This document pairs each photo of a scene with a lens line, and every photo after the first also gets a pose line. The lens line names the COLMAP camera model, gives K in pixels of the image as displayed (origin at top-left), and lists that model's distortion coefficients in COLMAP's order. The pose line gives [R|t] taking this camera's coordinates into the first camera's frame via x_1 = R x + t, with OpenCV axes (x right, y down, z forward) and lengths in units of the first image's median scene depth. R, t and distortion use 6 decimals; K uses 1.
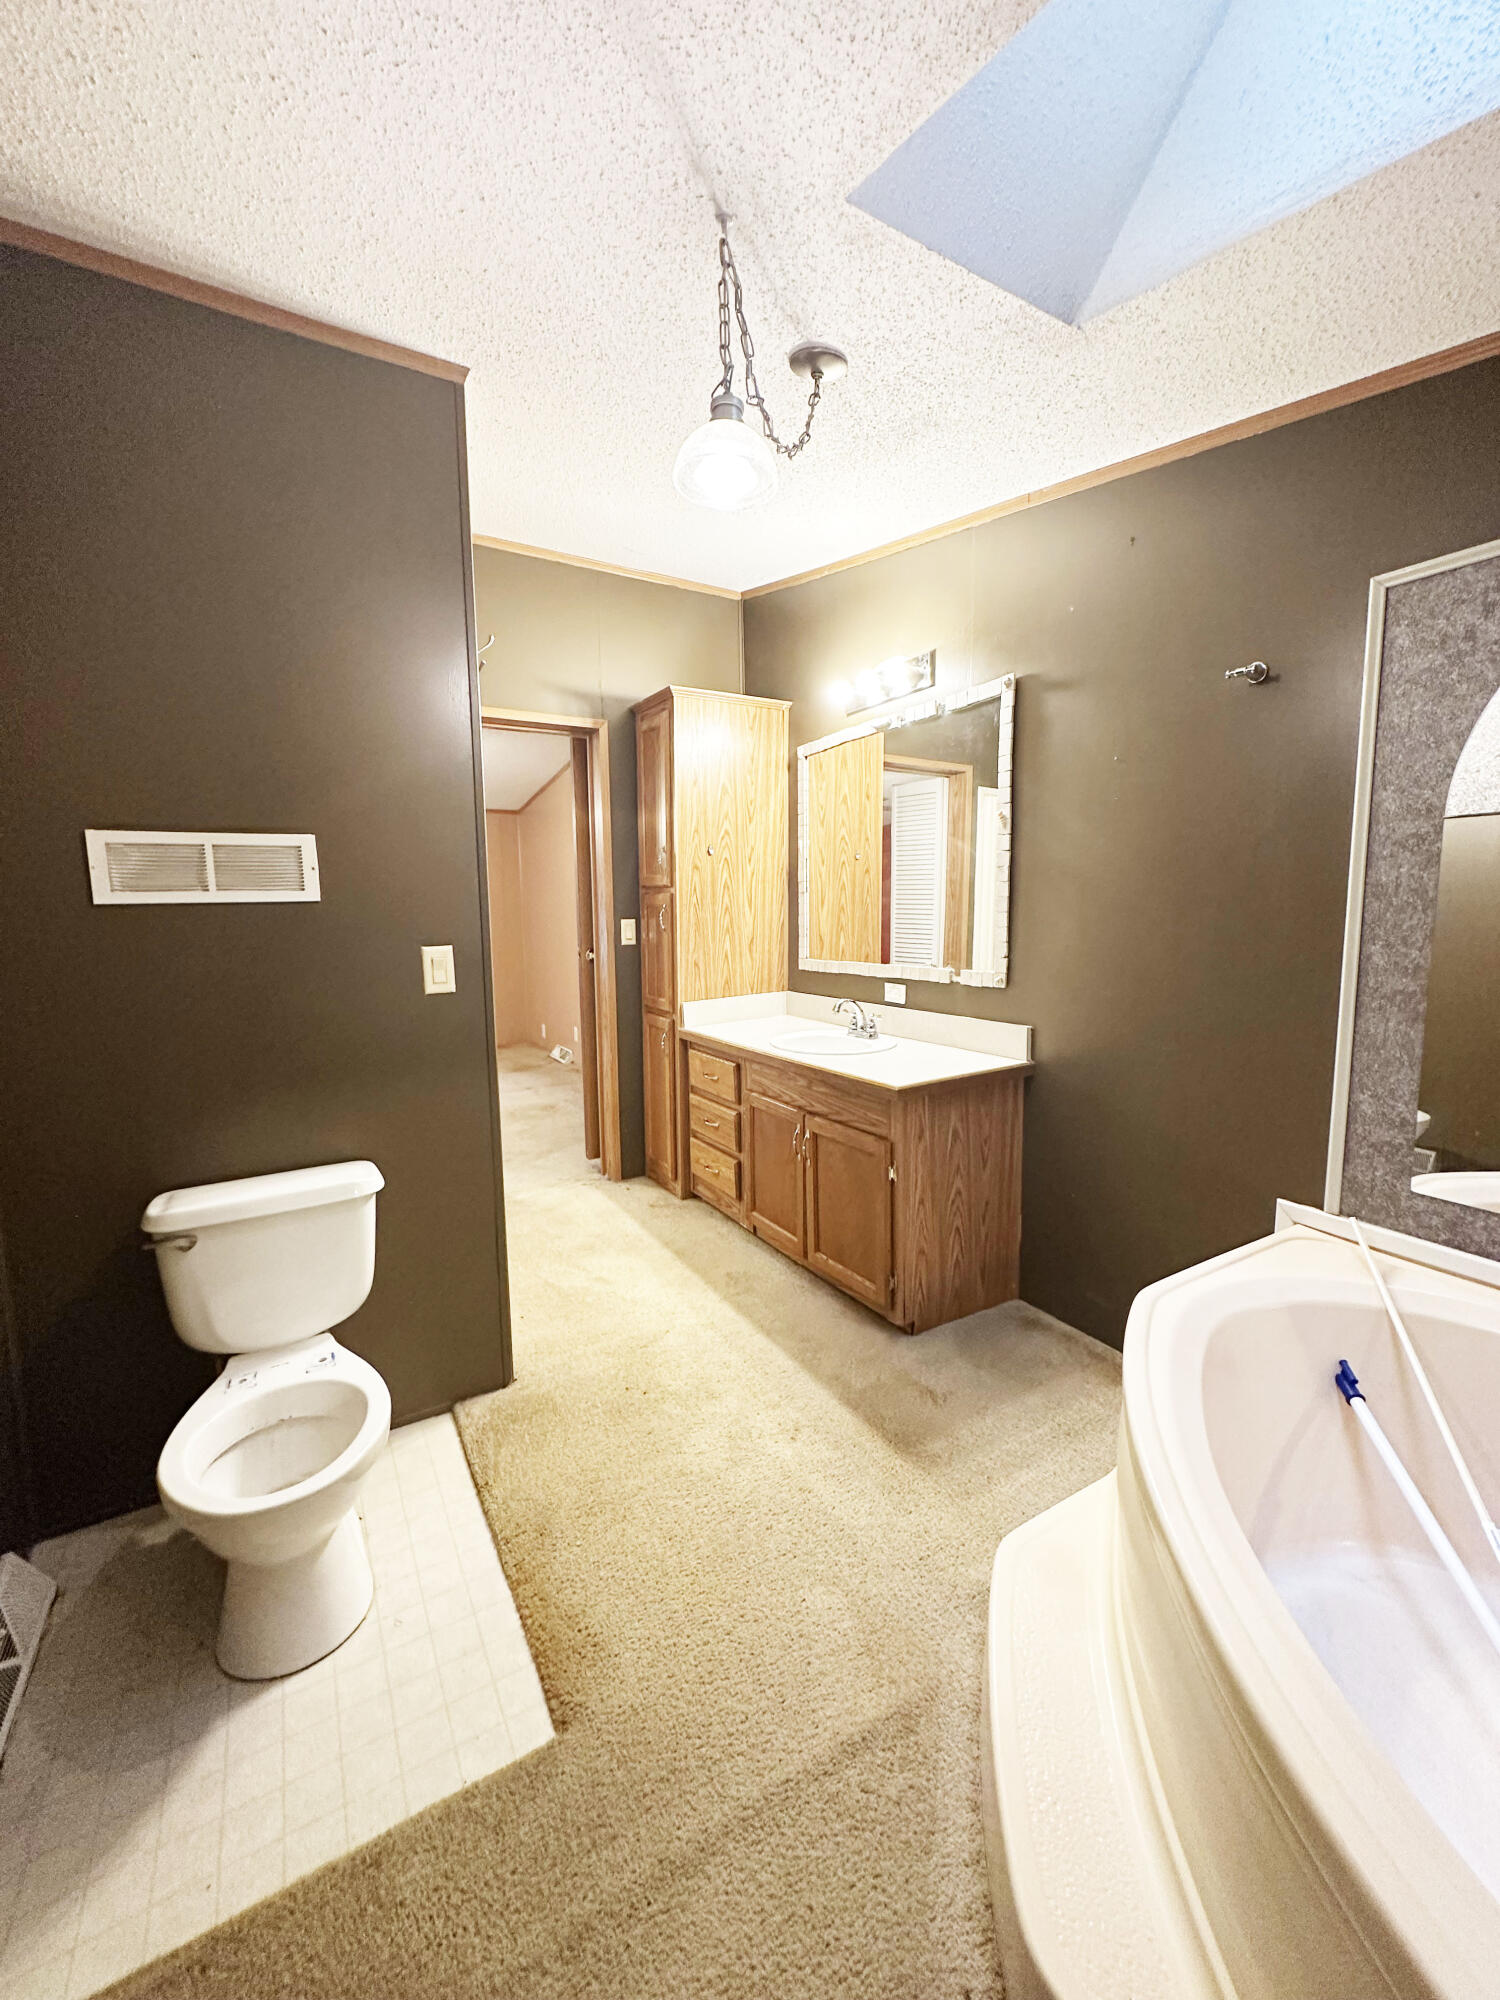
lens RADIAL K [[794.5, 0, 750.9], [0, 794.5, 1000.5], [0, 0, 1]] dist [-0.000188, -0.000016]
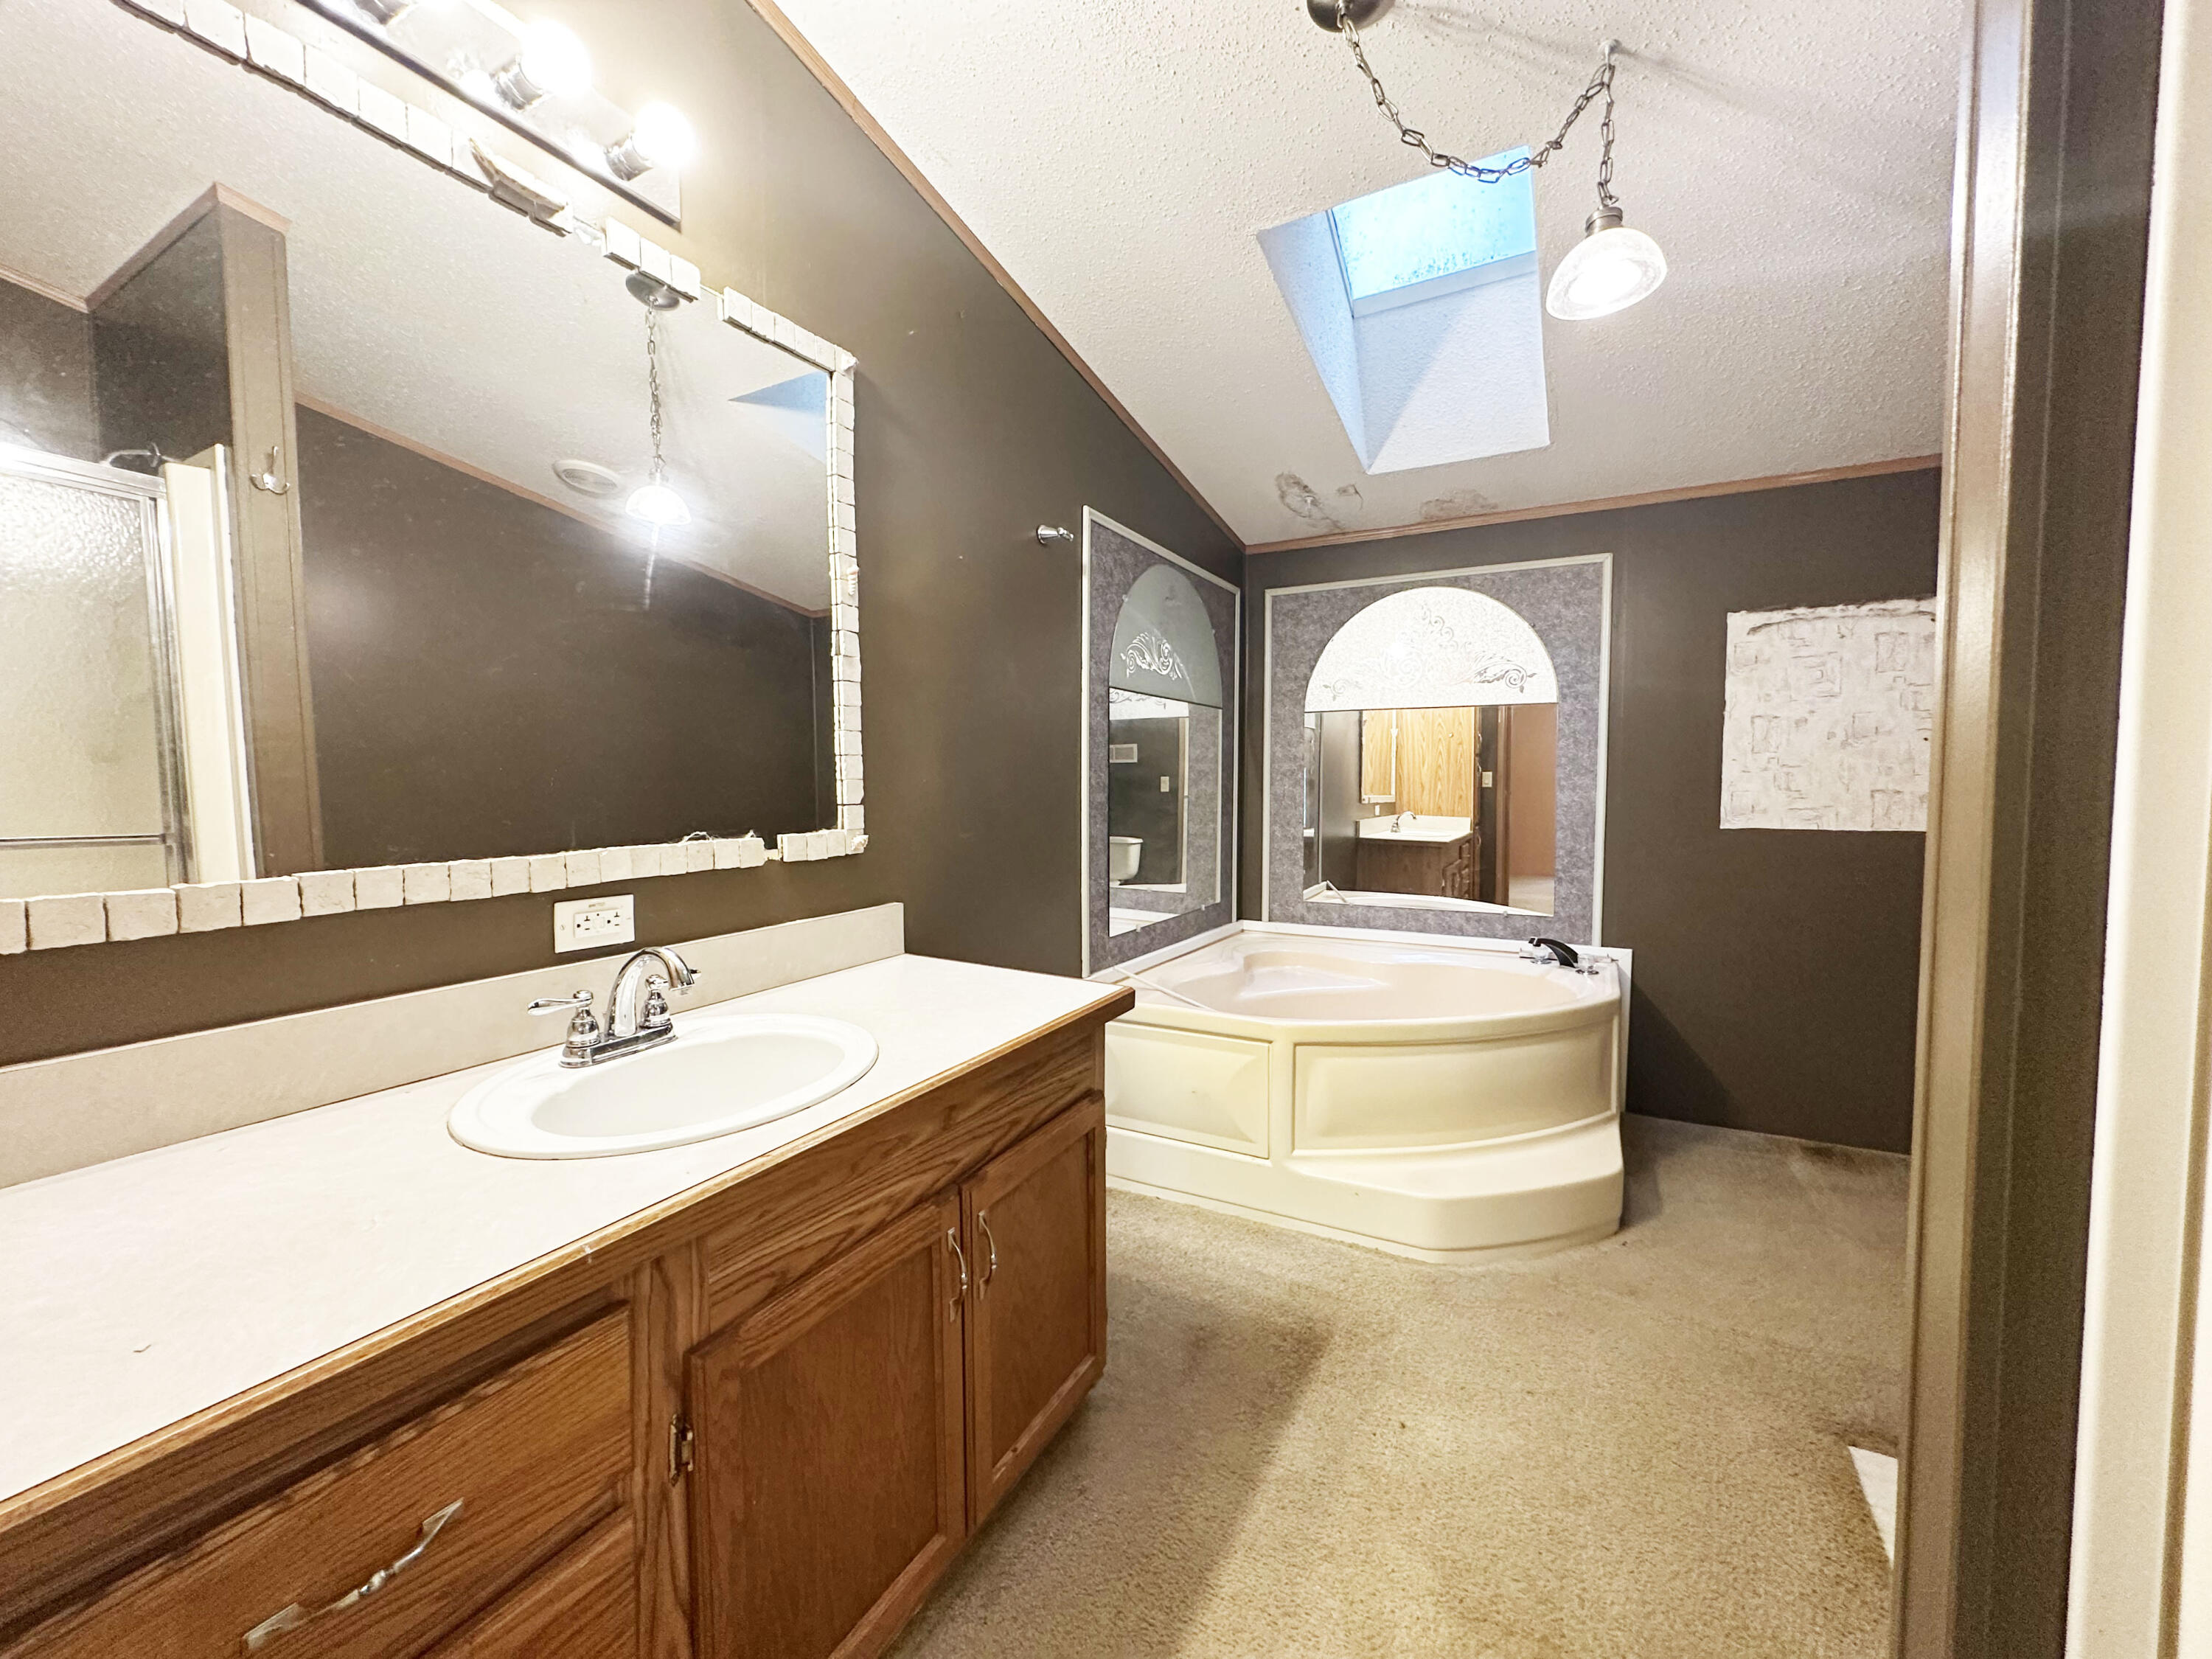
lens RADIAL K [[878.8, 0, 1101.5], [0, 878.8, 831.8], [0, 0, 1]] dist [-0.000188, -0.000016]
pose [[-0.507253, -0.032922, 0.861168, -0.337488], [0.113956, 0.987933, 0.104891, -0.075799], [-0.854229, 0.151342, -0.497381, 1.084671]]
